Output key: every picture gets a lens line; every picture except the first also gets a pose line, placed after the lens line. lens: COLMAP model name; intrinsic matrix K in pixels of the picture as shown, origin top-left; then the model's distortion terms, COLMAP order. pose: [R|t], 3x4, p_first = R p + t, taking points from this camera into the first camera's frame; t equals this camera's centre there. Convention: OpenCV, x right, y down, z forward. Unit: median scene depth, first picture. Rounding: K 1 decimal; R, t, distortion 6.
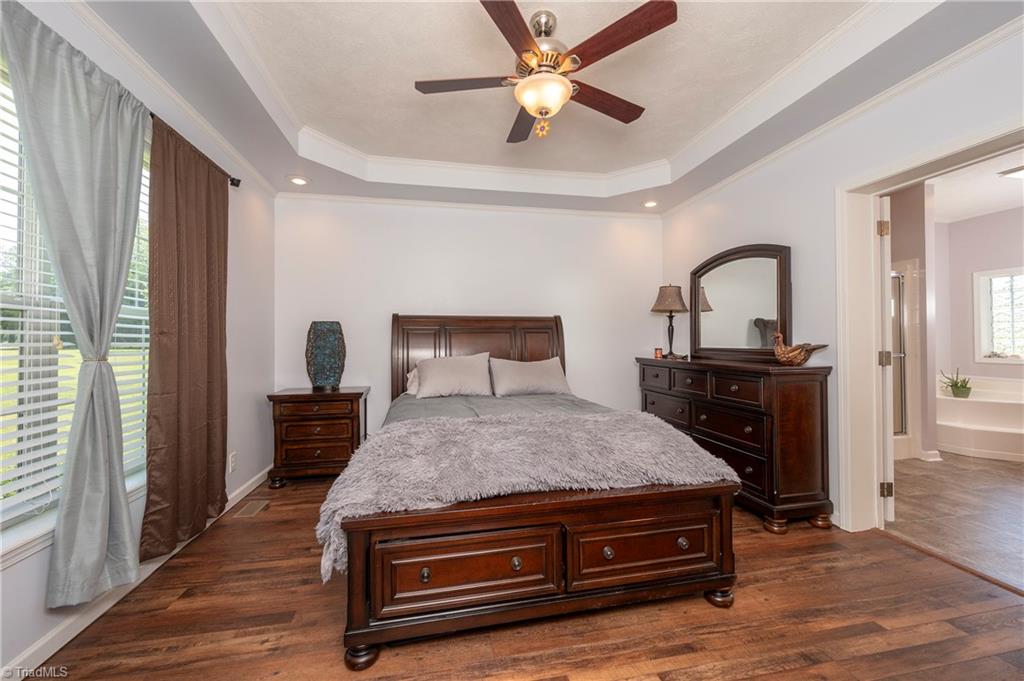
lens RADIAL K [[410.3, 0, 513.1], [0, 410.3, 338.0], [0, 0, 1]] dist [0.001224, 0.000372]
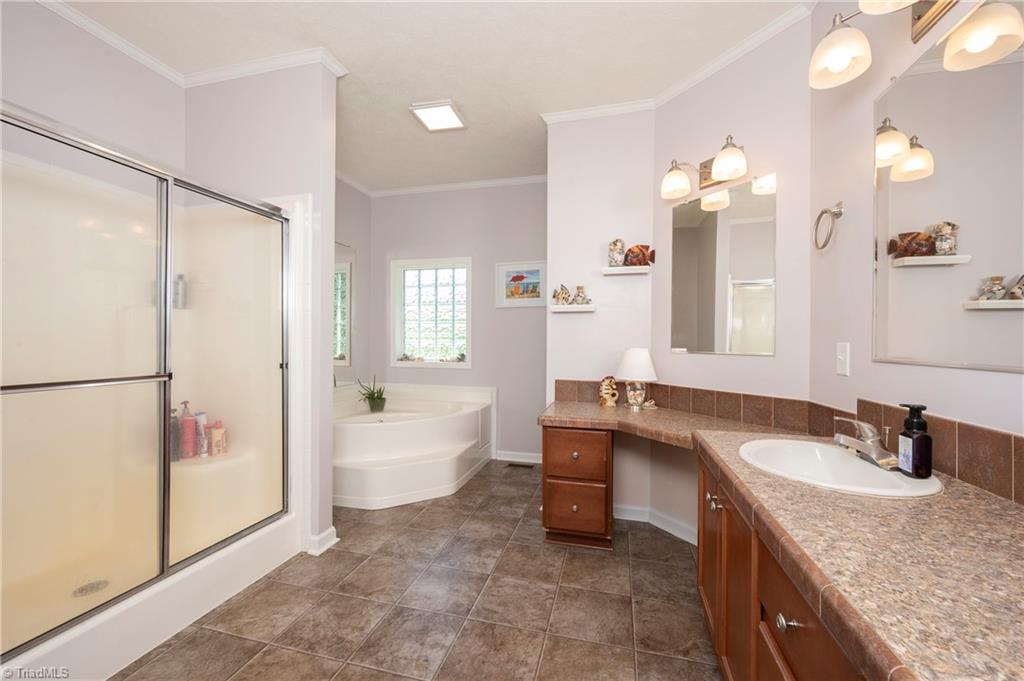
lens RADIAL K [[410.3, 0, 511.6], [0, 410.3, 342.0], [0, 0, 1]] dist [0.001224, 0.000372]
pose [[0.450689, 0.005960, 0.892661, 0.489320], [-0.015985, 0.999871, 0.001395, 0.002847], [-0.892538, -0.014898, 0.450726, 0.402139]]
